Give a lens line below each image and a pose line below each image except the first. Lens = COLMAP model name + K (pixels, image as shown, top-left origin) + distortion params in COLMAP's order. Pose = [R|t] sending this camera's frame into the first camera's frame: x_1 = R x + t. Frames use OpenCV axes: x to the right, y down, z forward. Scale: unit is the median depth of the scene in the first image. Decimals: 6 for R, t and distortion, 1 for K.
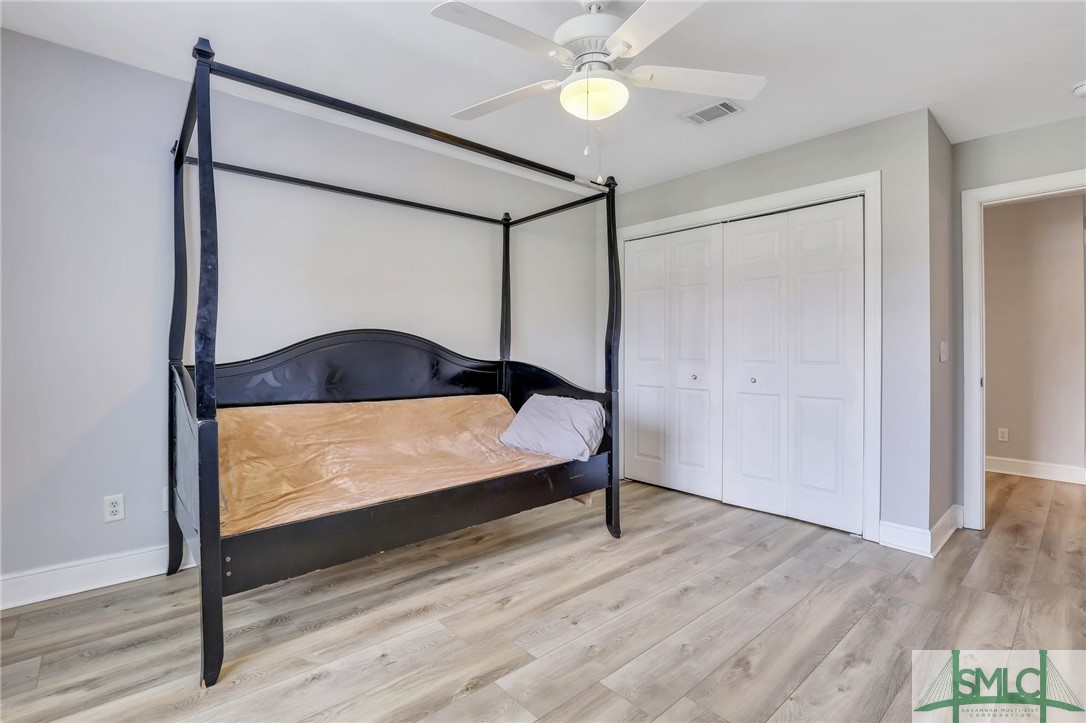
lens RADIAL K [[490.2, 0, 541.6], [0, 490.2, 353.3], [0, 0, 1]] dist [-0.024967, 0.001217]
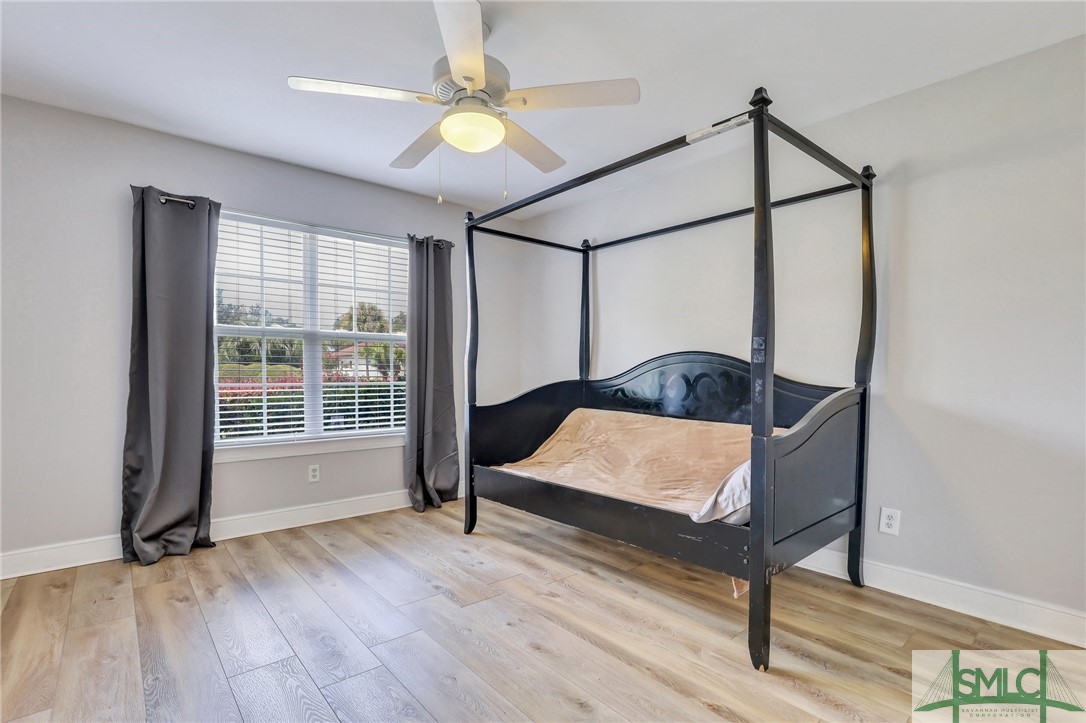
lens RADIAL K [[503.5, 0, 550.4], [0, 503.5, 362.5], [0, 0, 1]] dist [-0.024978, 0.001942]
pose [[0.038846, -0.003474, -0.999239, 0.980775], [-0.014634, 0.999885, -0.004045, -0.016915], [0.999138, 0.014780, 0.038790, 0.863962]]
